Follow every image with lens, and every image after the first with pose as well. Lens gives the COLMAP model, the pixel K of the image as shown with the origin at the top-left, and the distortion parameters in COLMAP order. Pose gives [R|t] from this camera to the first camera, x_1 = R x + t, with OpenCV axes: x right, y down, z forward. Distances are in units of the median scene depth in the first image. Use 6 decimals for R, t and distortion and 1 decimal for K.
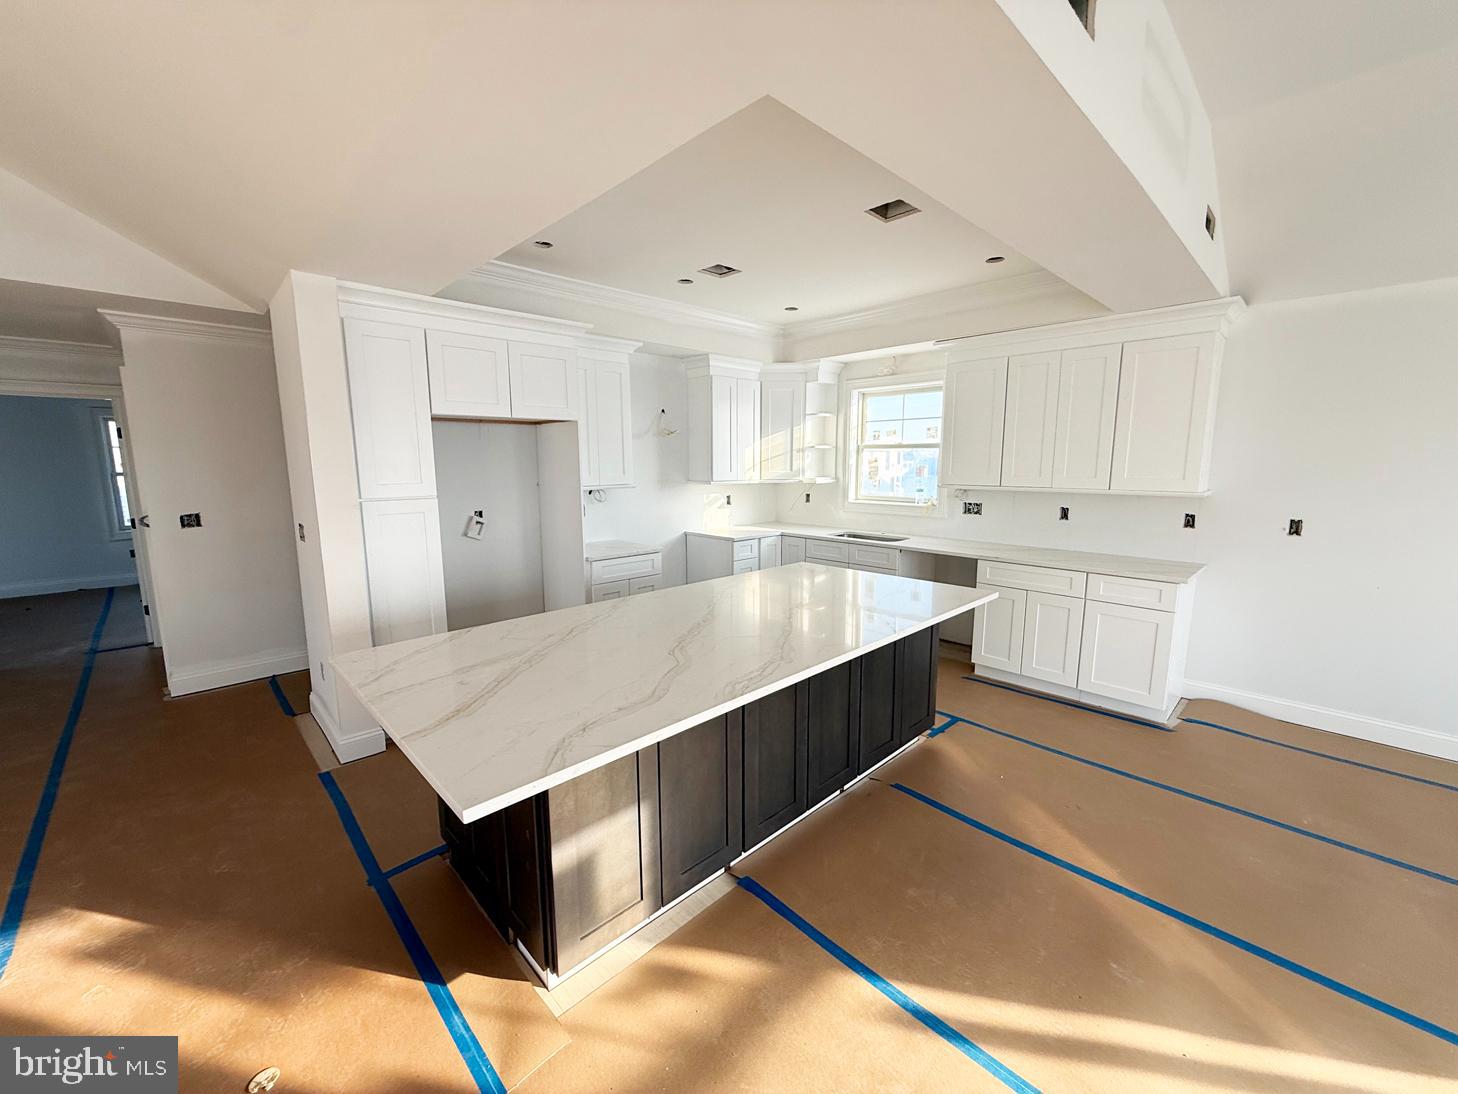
lens RADIAL K [[582.2, 0, 725.8], [0, 582.2, 546.3], [0, 0, 1]] dist [-0.000361, 0.000039]
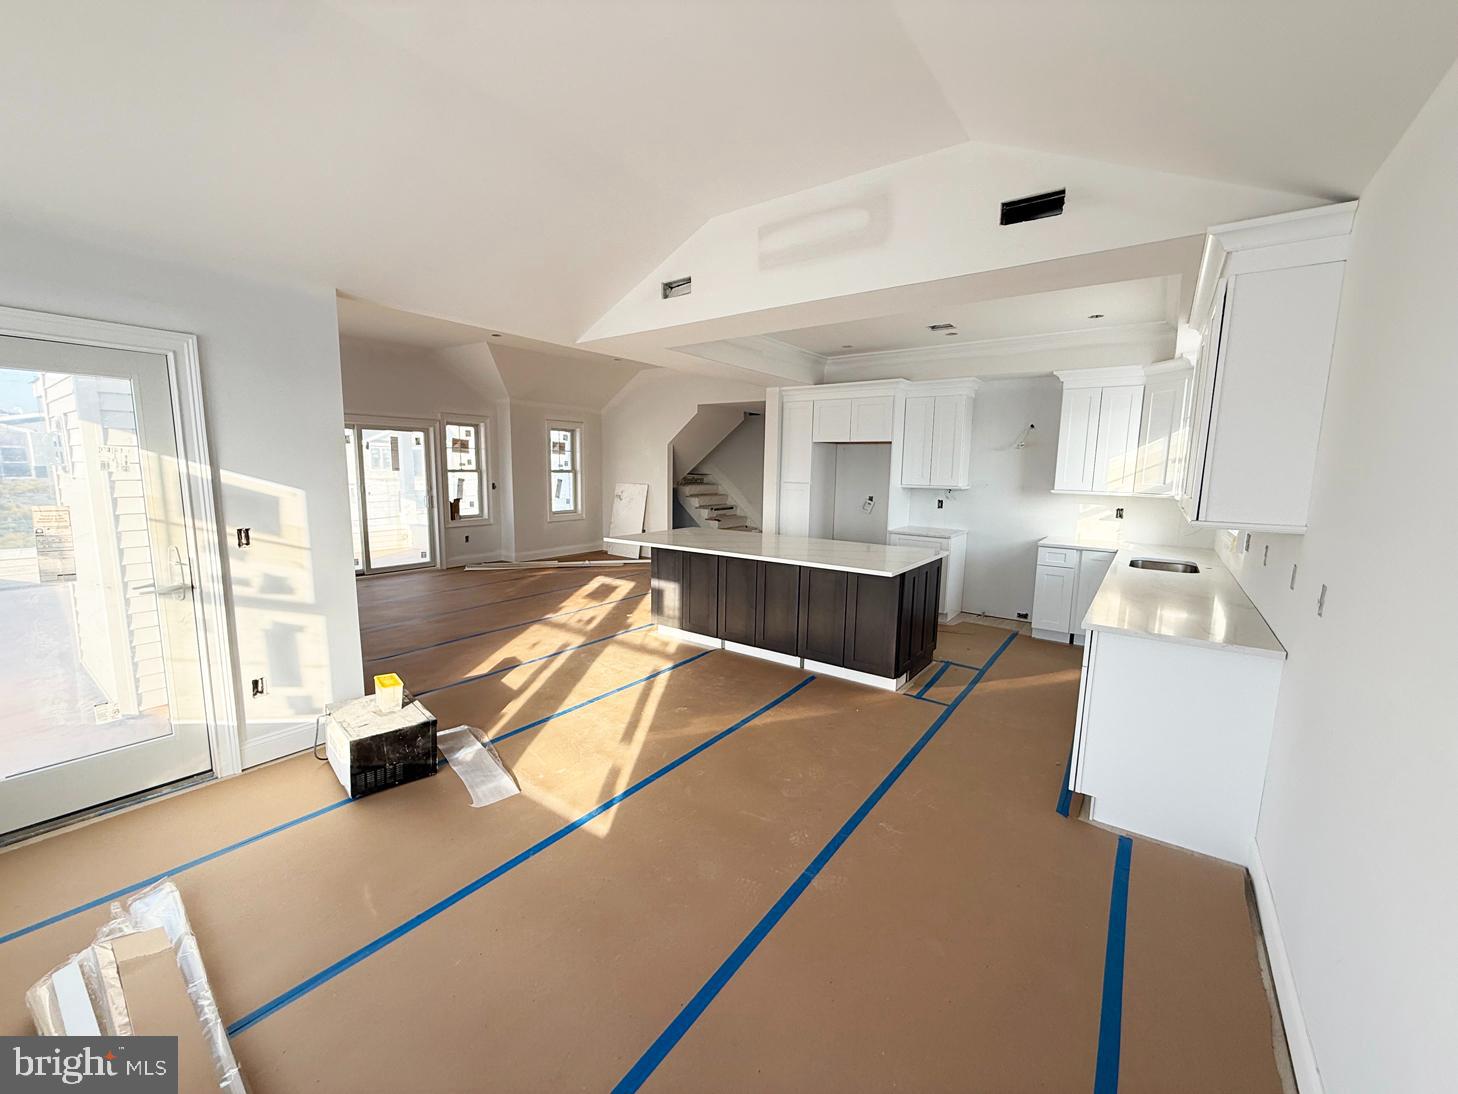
lens RADIAL K [[582.2, 0, 725.8], [0, 582.2, 546.3], [0, 0, 1]] dist [-0.000361, 0.000039]
pose [[0.167647, 0.137991, -0.976142, 1.054252], [-0.165658, 0.980019, 0.110089, -0.032556], [0.971829, 0.143249, 0.187156, 0.273256]]
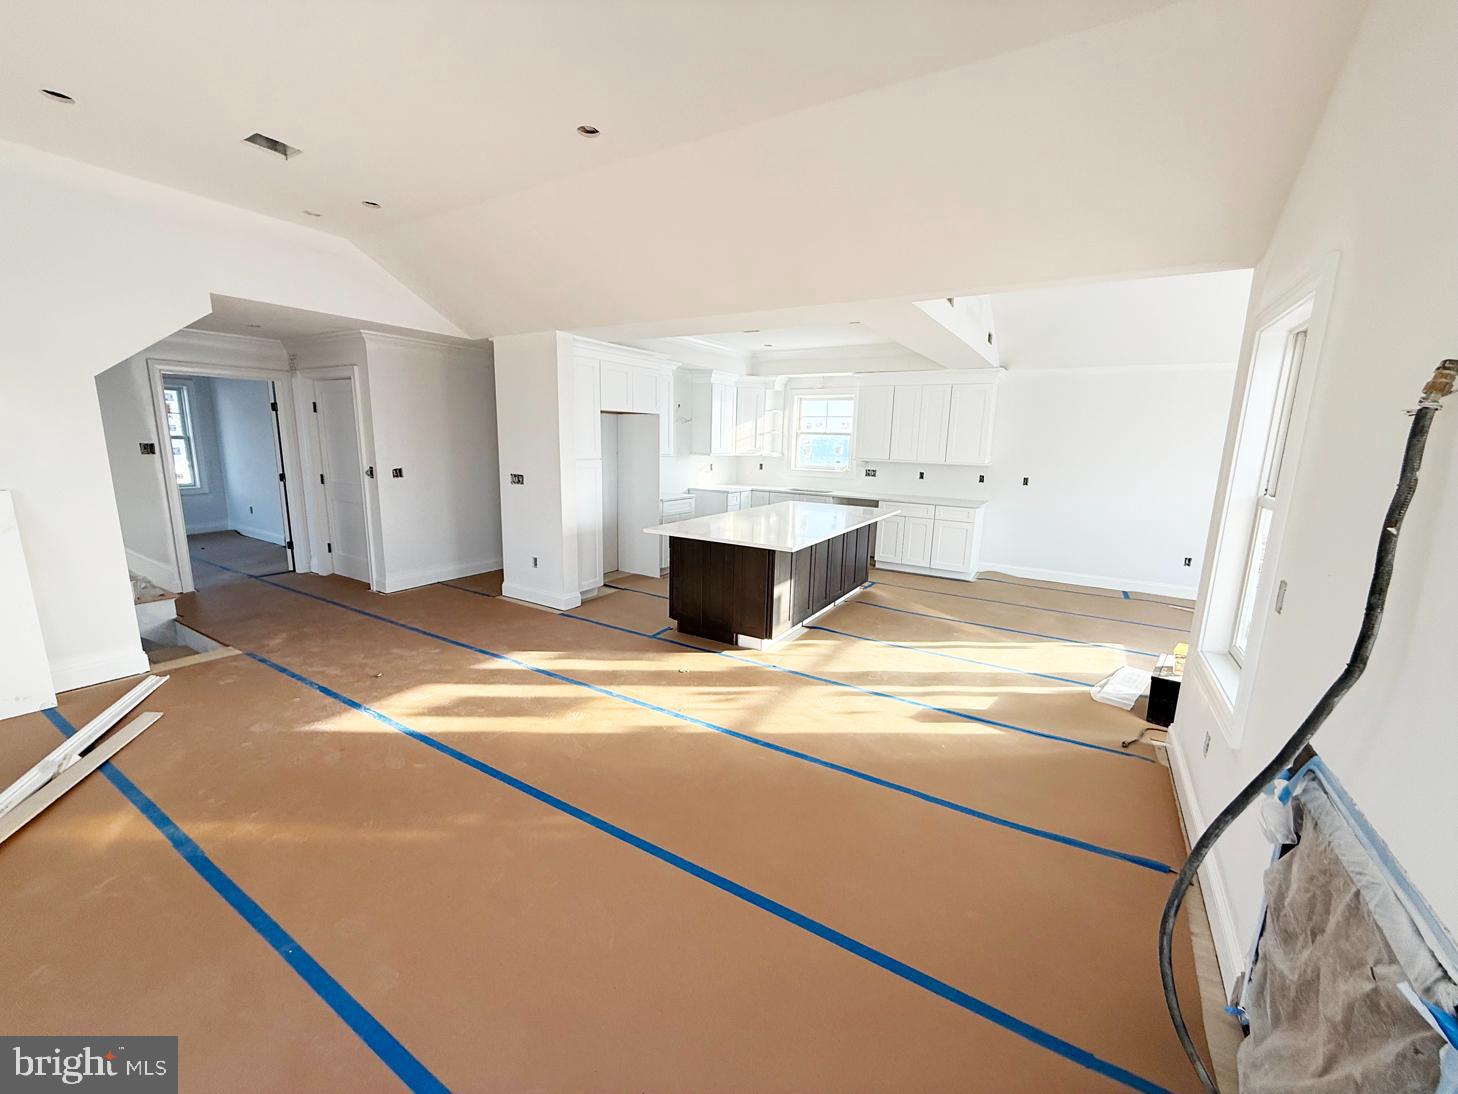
lens RADIAL K [[582.2, 0, 725.8], [0, 582.2, 546.3], [0, 0, 1]] dist [-0.000361, 0.000039]
pose [[0.968266, -0.019694, 0.249143, -0.419293], [0.010006, 0.999146, 0.040095, 0.077667], [-0.249720, -0.036330, 0.967636, -0.546144]]
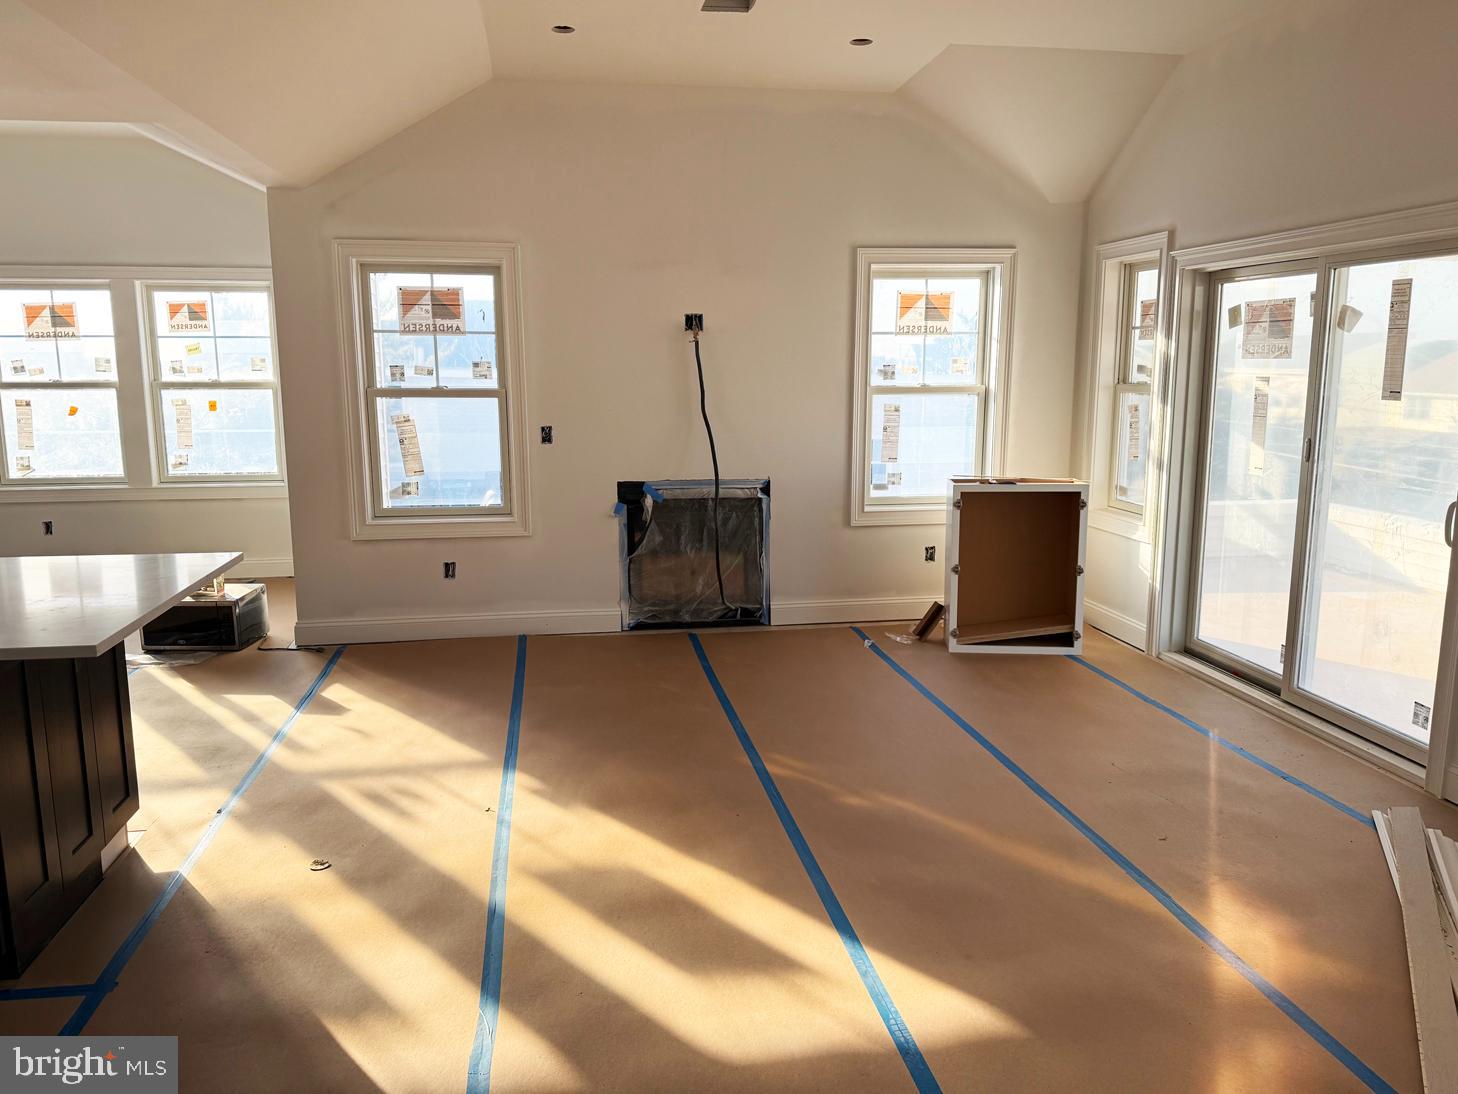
lens RADIAL K [[1008.6, 0, 729.0], [0, 1008.6, 547.0], [0, 0, 1]] dist [0.116593, 0.000689]
pose [[-0.820419, -0.092789, 0.564184, -0.893486], [0.087576, 0.954707, 0.284368, -0.088857], [-0.565016, 0.282710, -0.775133, 0.671727]]
